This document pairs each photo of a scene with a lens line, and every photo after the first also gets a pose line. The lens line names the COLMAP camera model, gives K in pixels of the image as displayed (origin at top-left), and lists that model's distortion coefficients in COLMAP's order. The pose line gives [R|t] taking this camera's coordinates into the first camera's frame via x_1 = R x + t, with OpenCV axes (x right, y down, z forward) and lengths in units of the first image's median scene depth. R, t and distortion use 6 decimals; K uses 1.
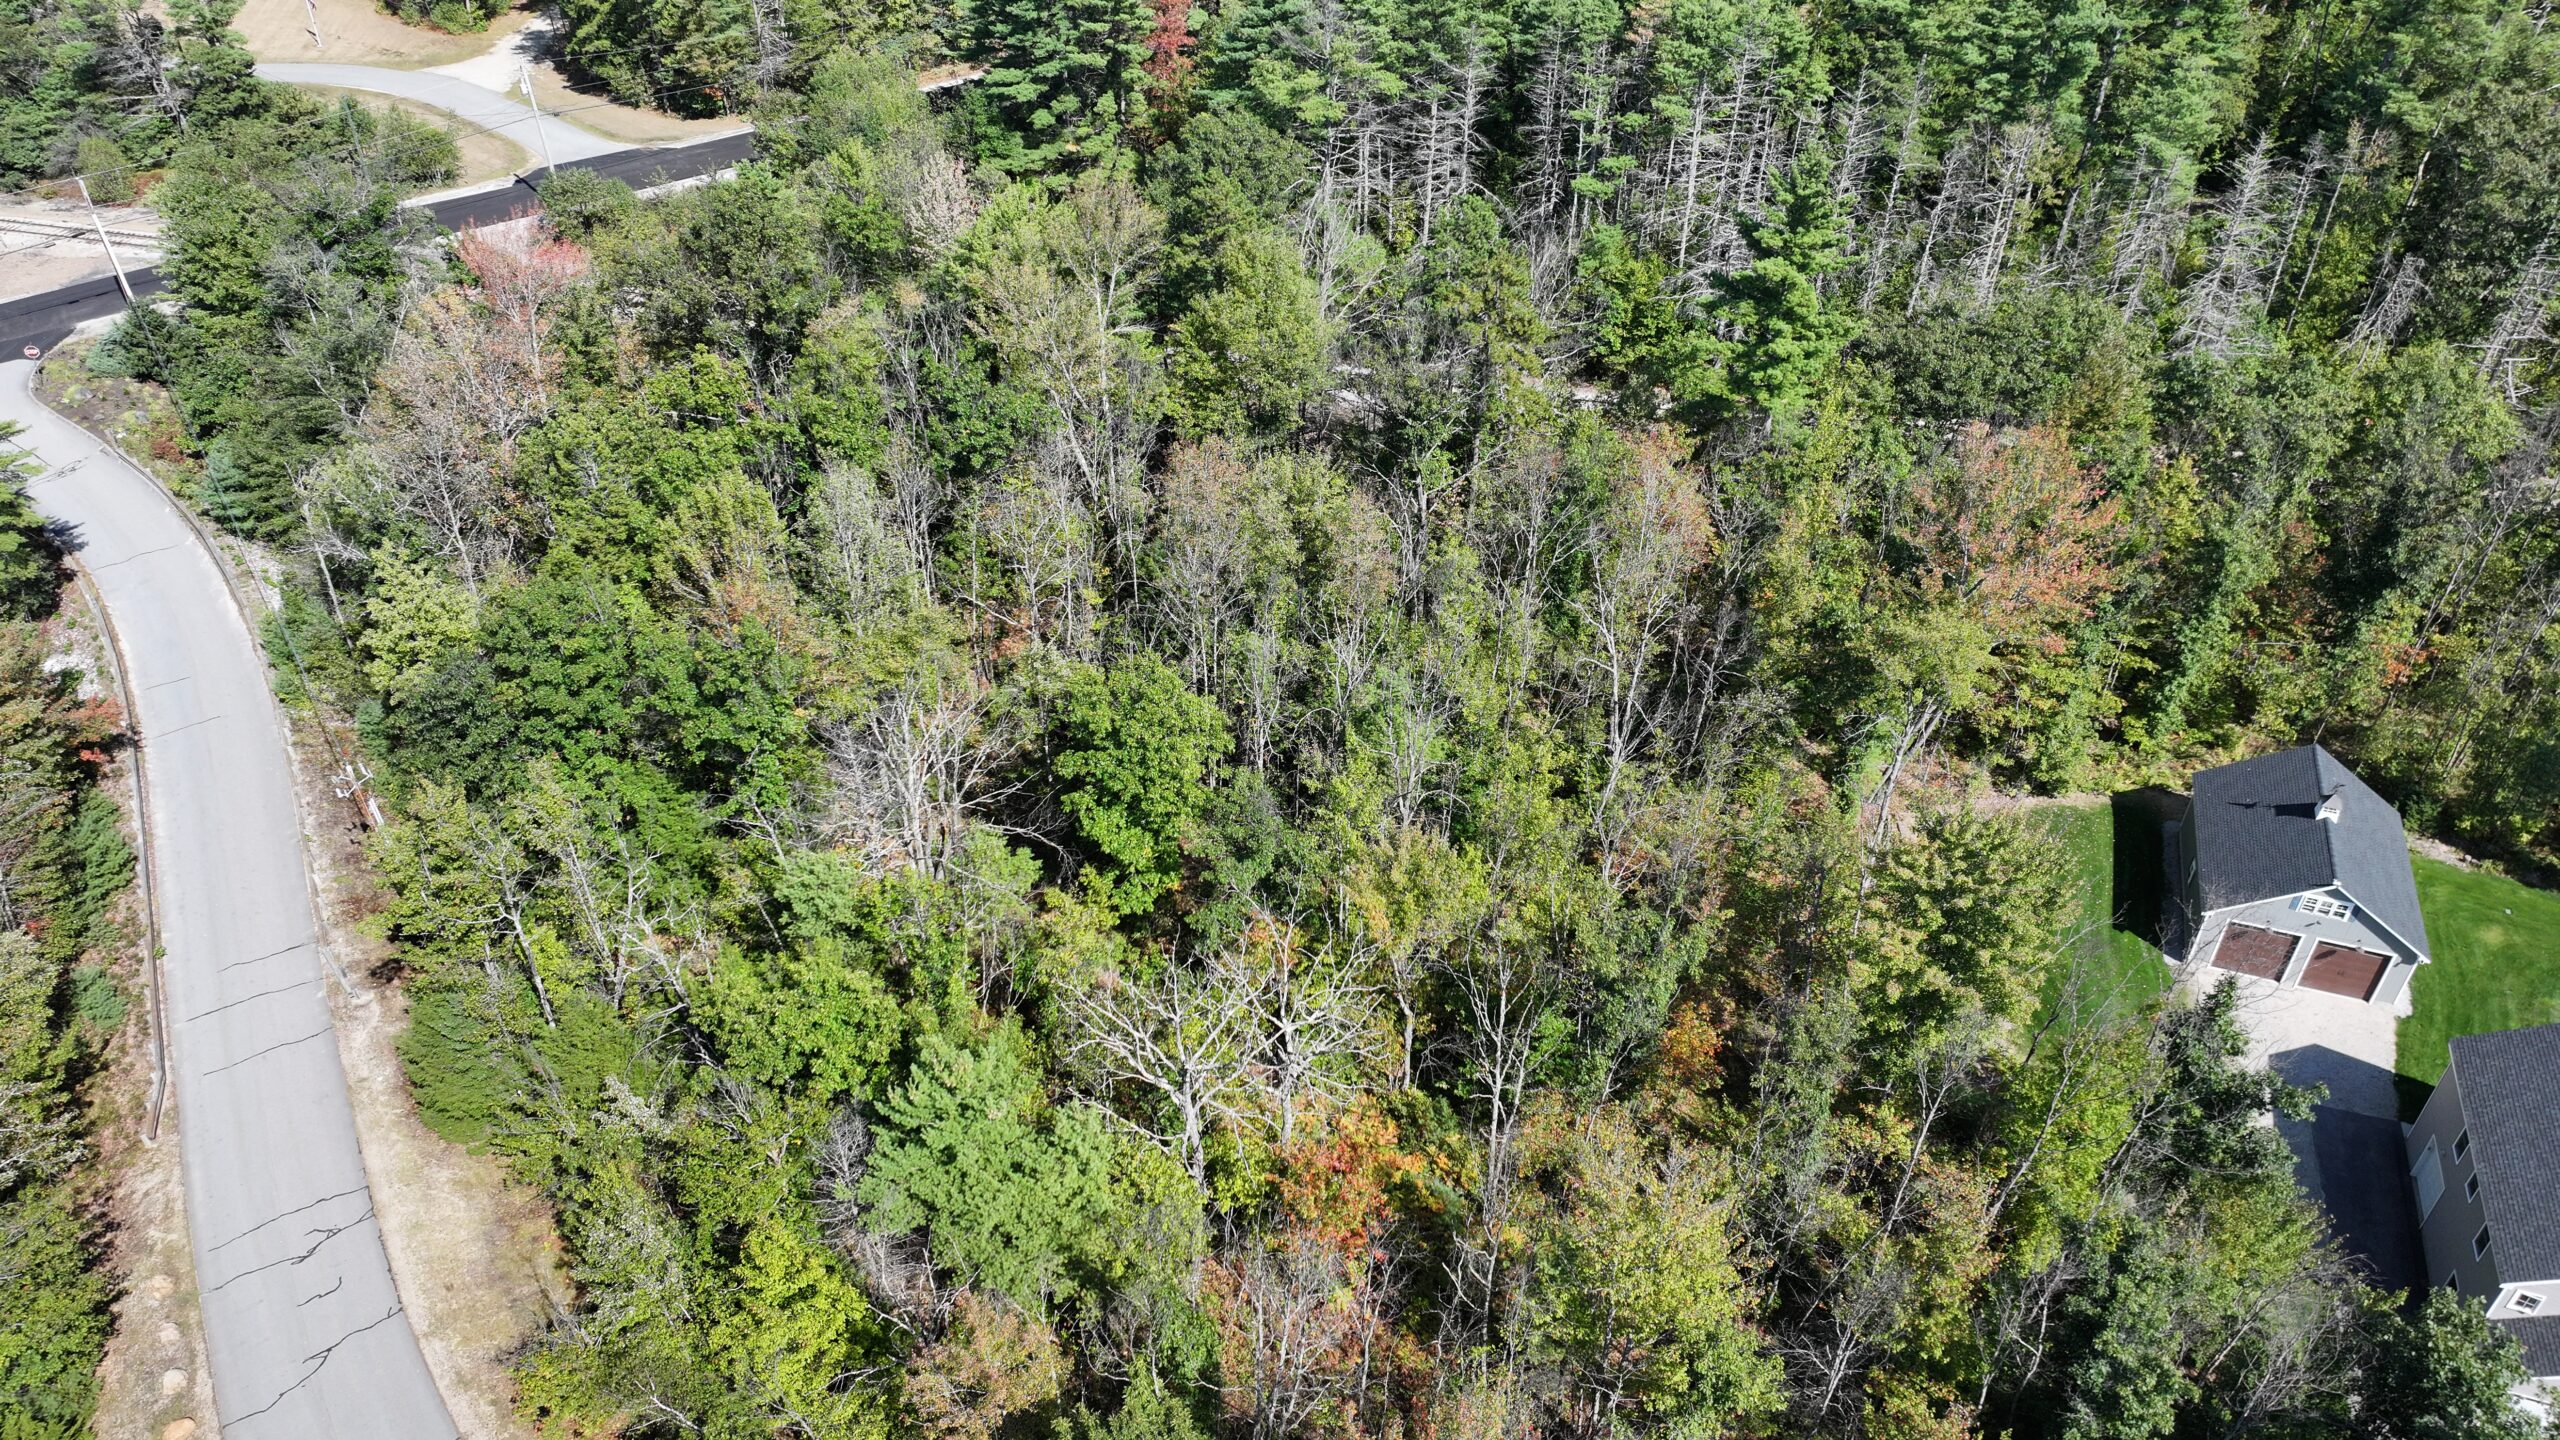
lens RADIAL K [[1786.6, 0, 1281.8], [0, 1786.6, 720.3], [0, 0, 1]] dist [-0.001052, 0.015323]
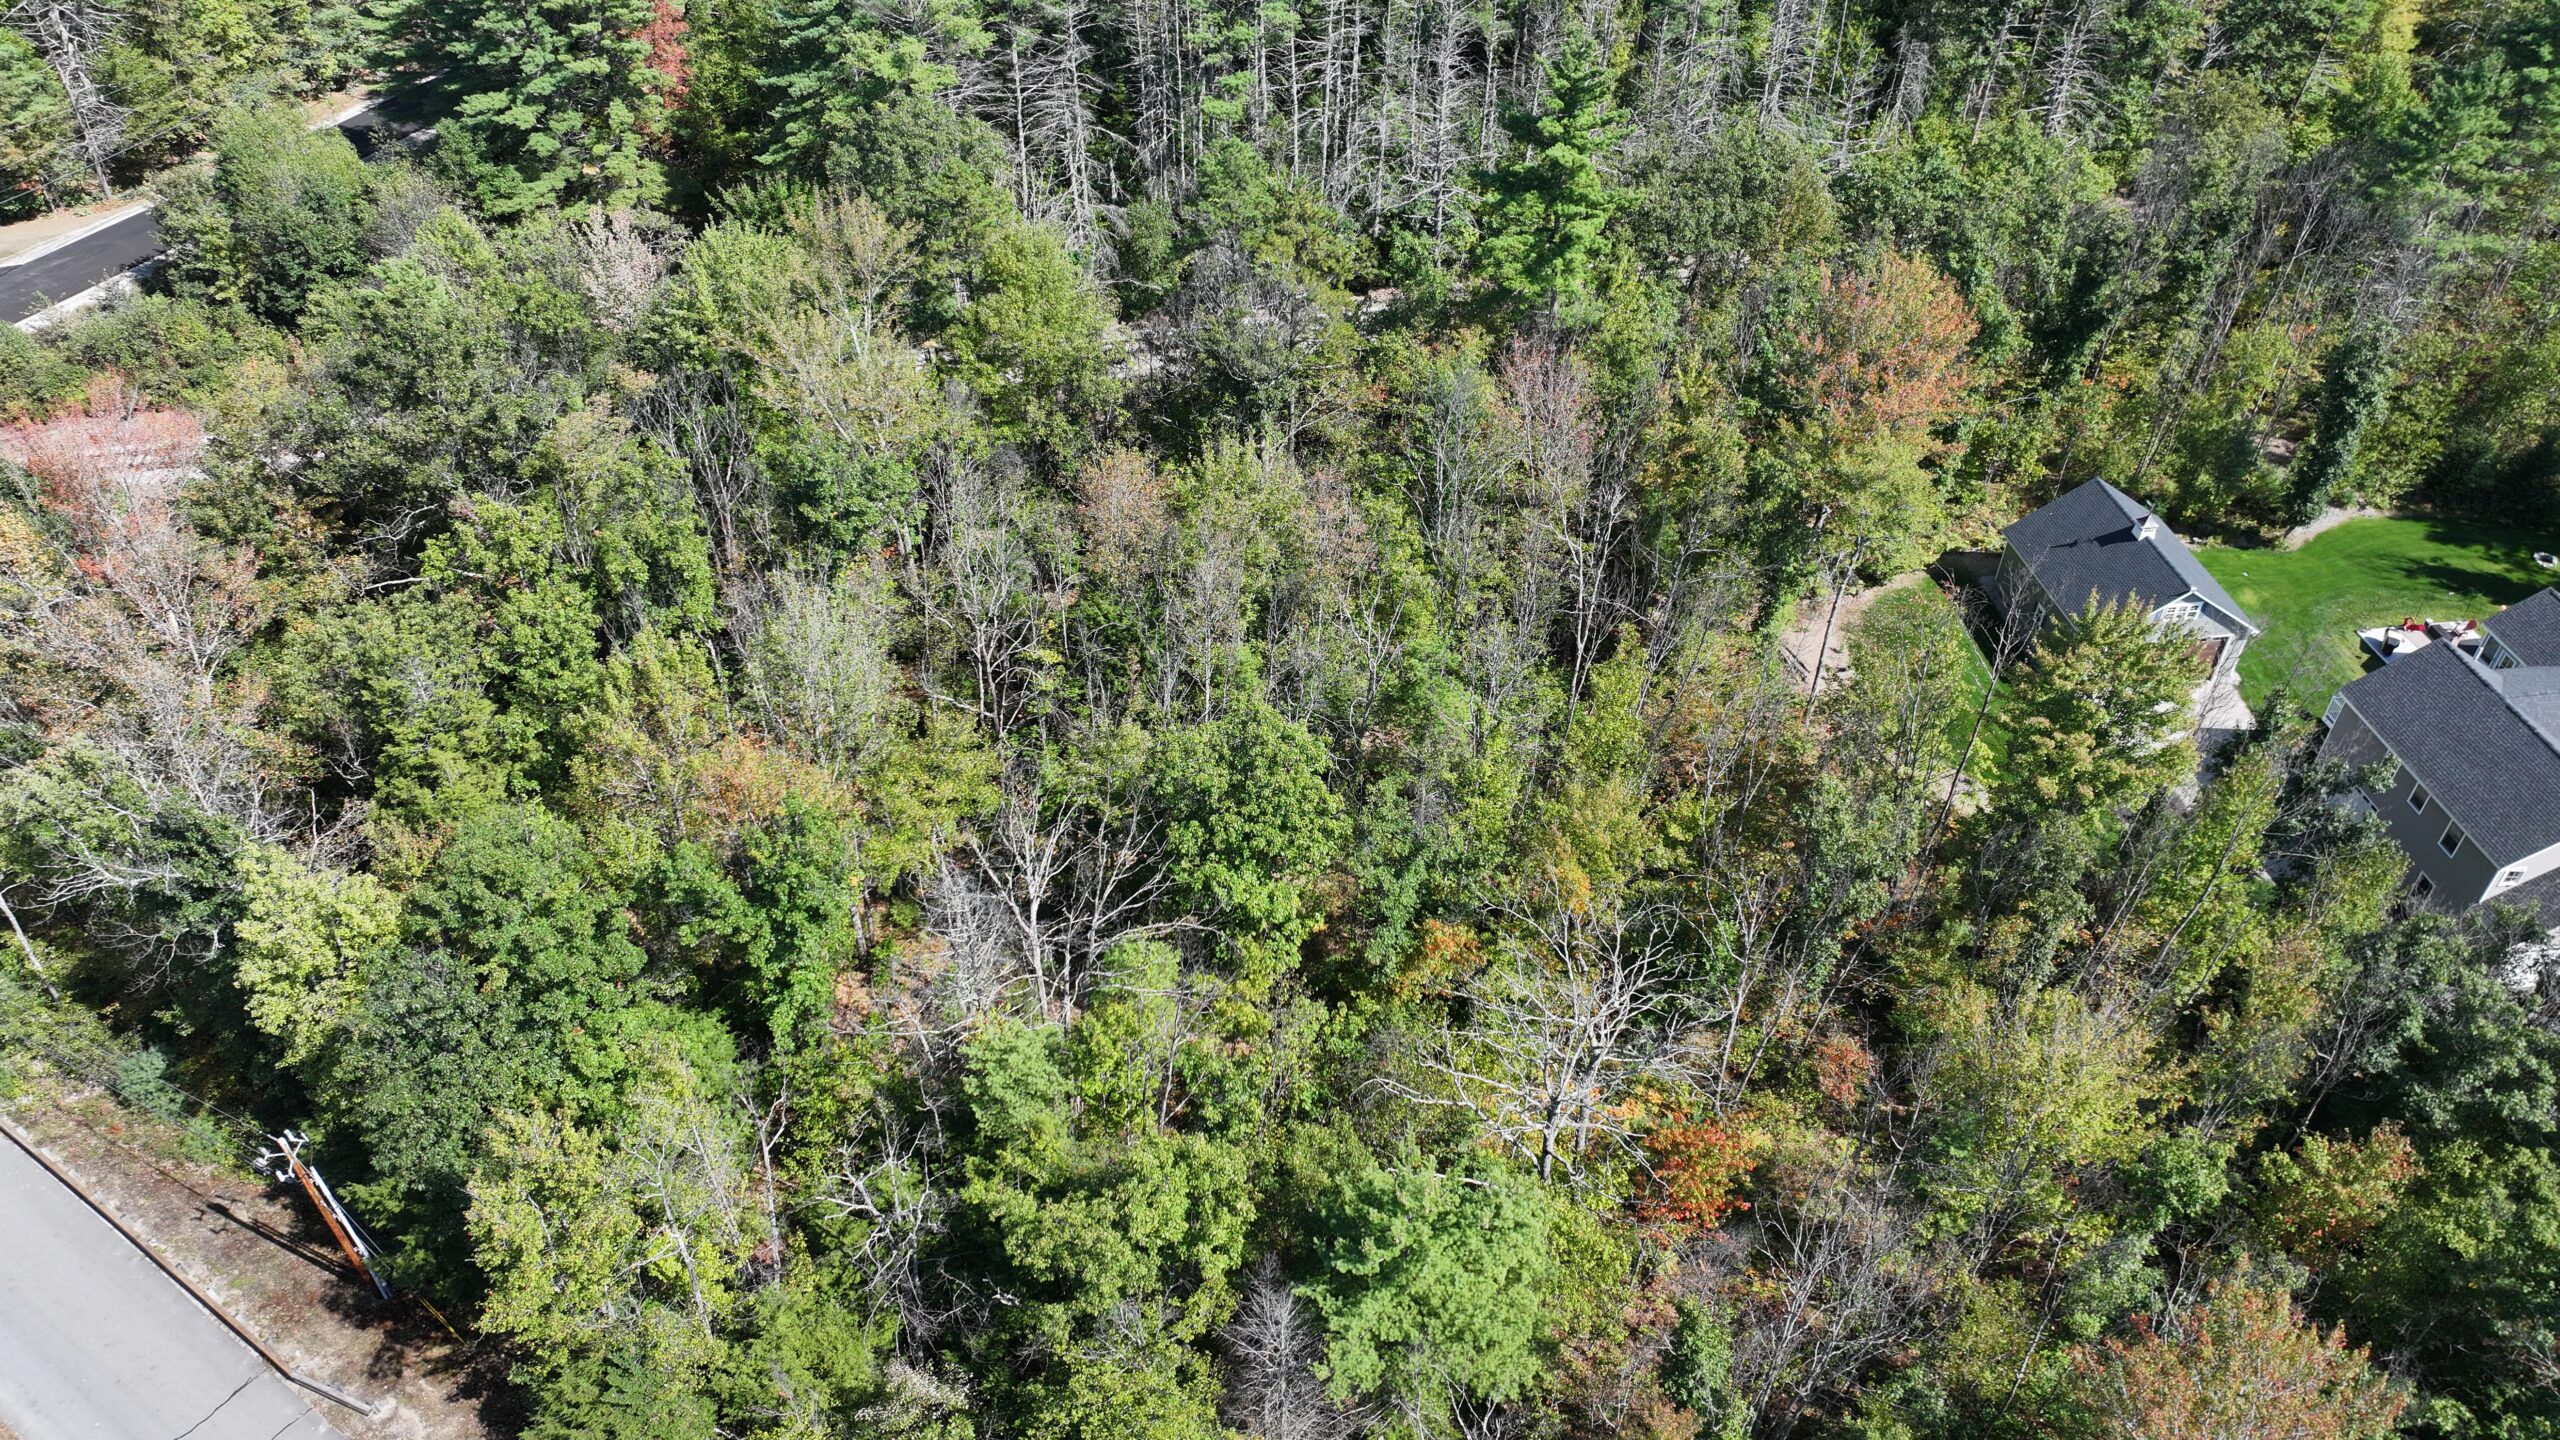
lens RADIAL K [[1786.6, 0, 1269.2], [0, 1786.6, 723.3], [0, 0, 1]] dist [-0.001052, 0.015323]
pose [[0.892843, -0.295370, 0.339982, -0.233348], [0.278310, 0.955363, 0.099116, -0.068840], [-0.354082, 0.006126, 0.935194, 0.085423]]
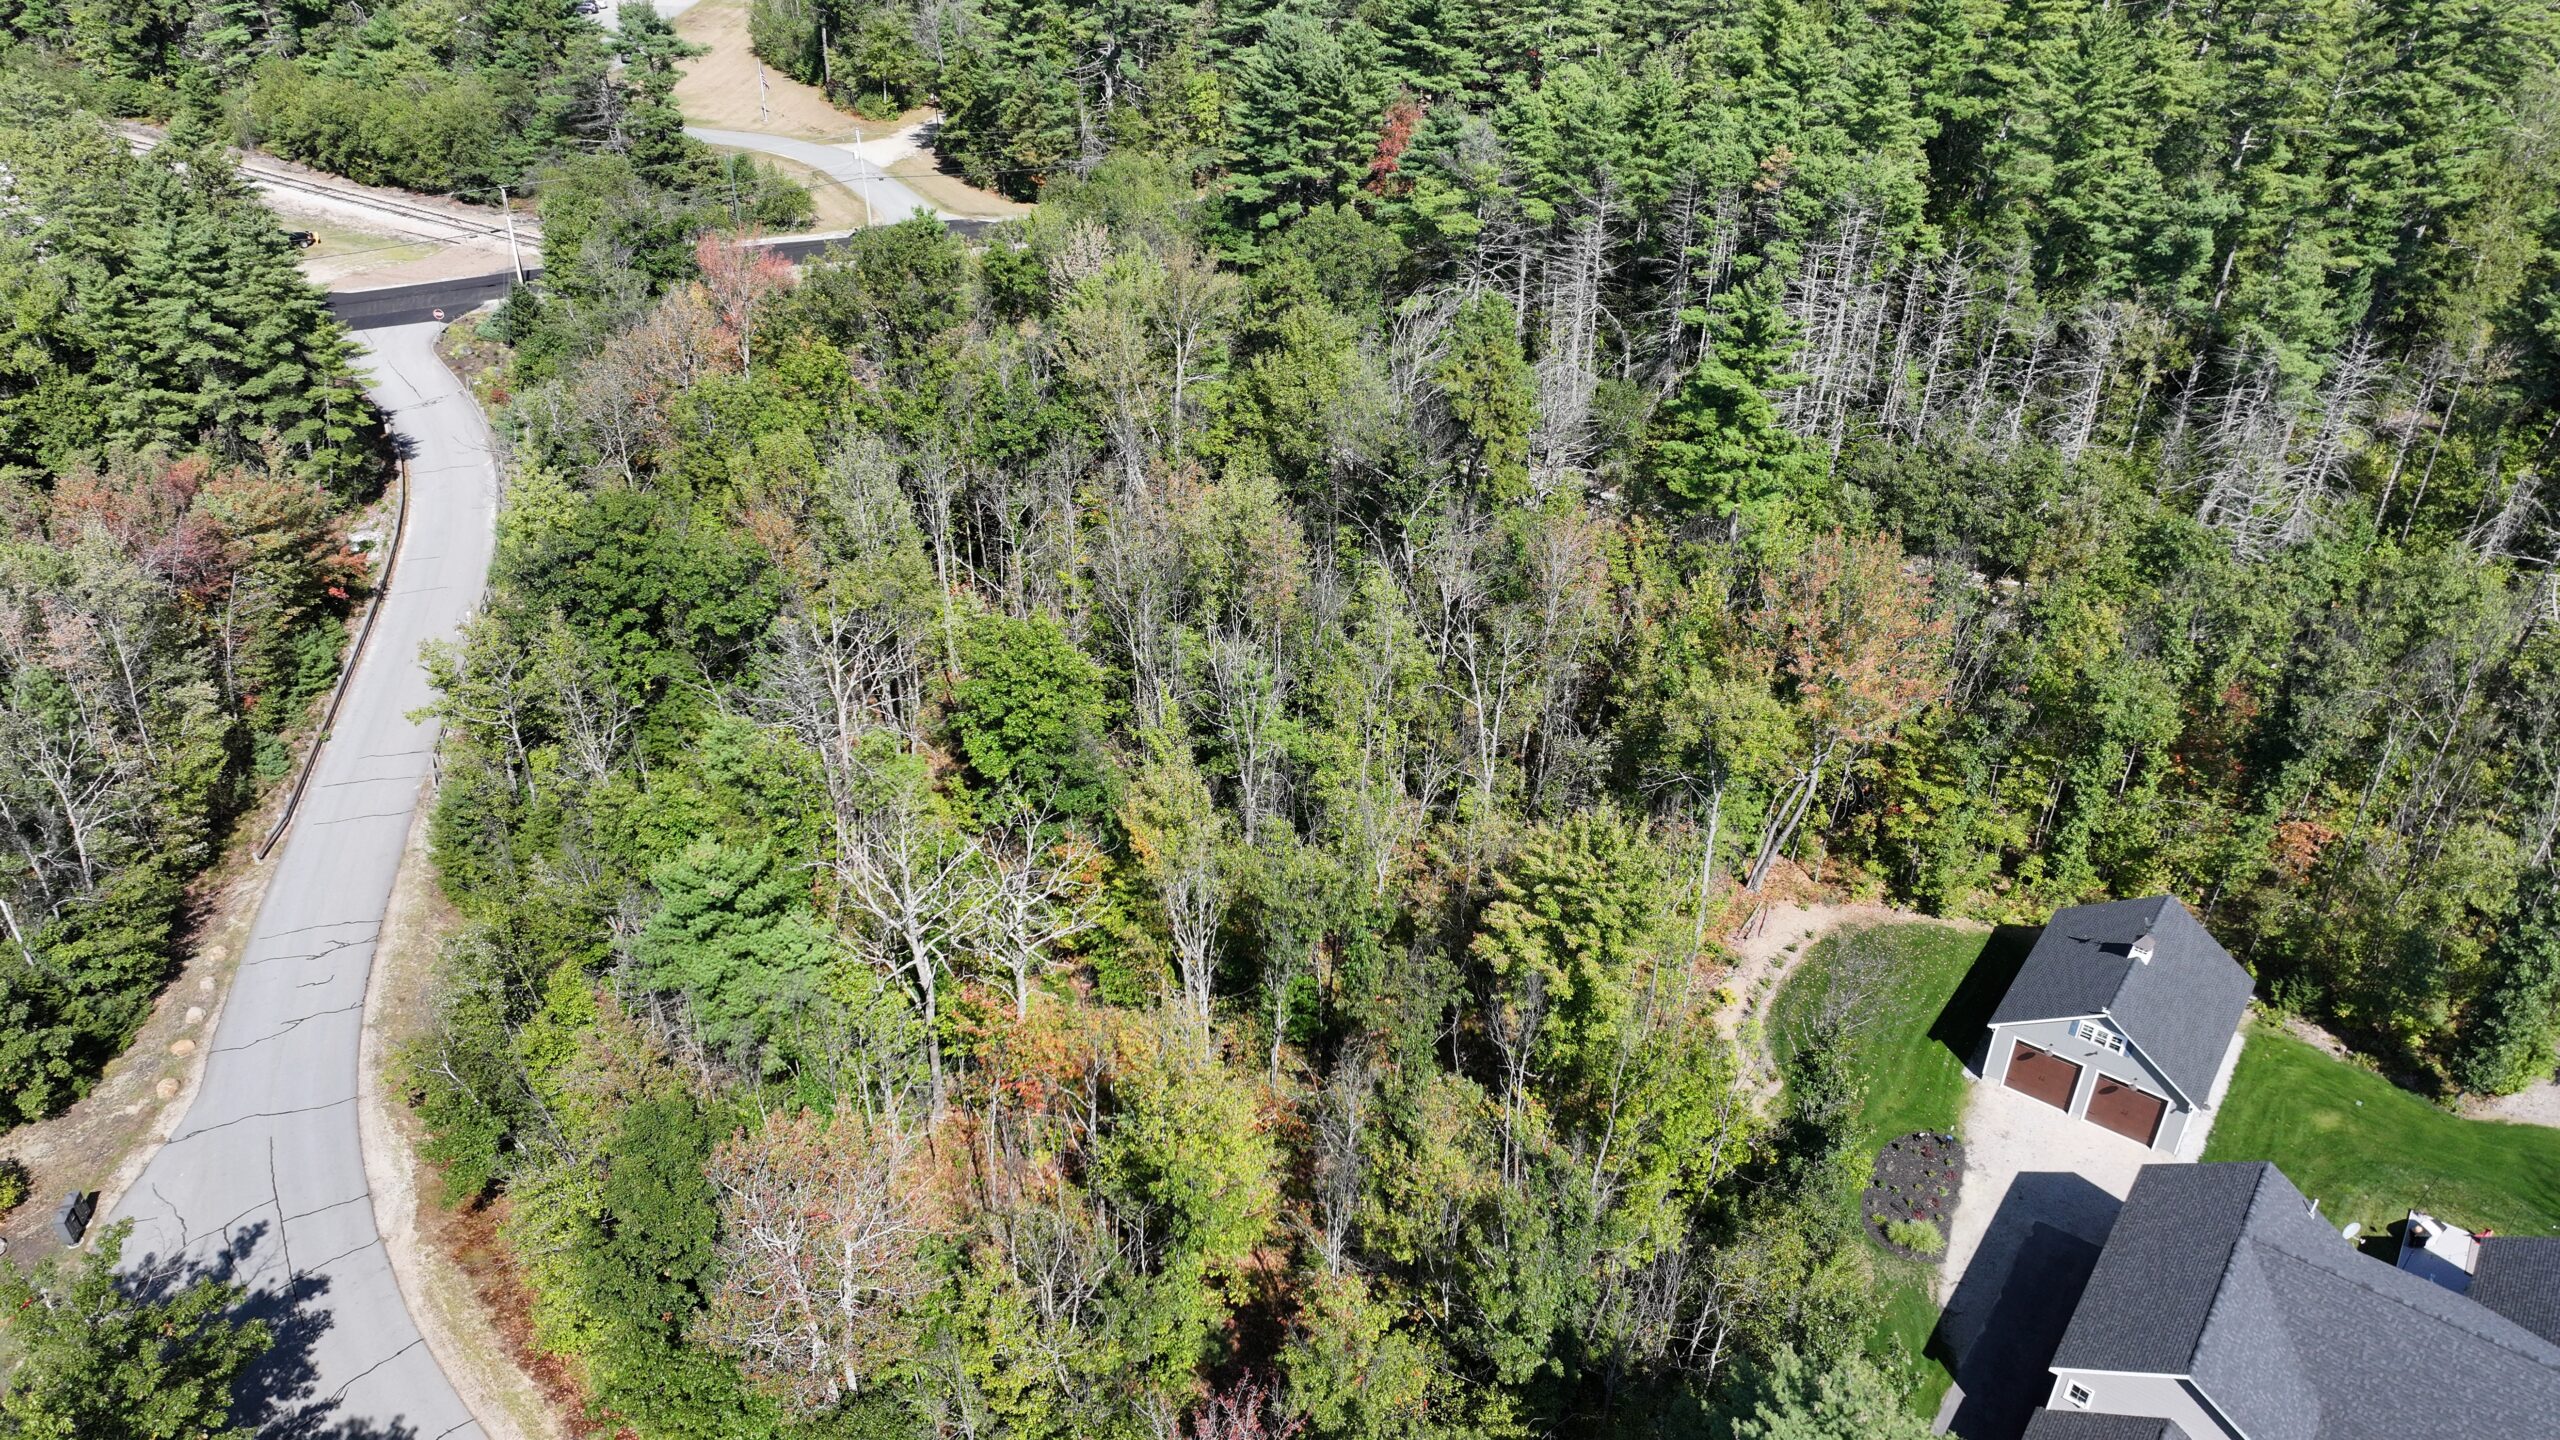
lens RADIAL K [[1786.6, 0, 1283.7], [0, 1786.6, 718.2], [0, 0, 1]] dist [-0.001052, 0.015323]
pose [[0.956691, 0.161449, -0.242233, 0.235017], [-0.182255, 0.981037, -0.065948, 0.051575], [0.226992, 0.107240, 0.967974, -0.063642]]
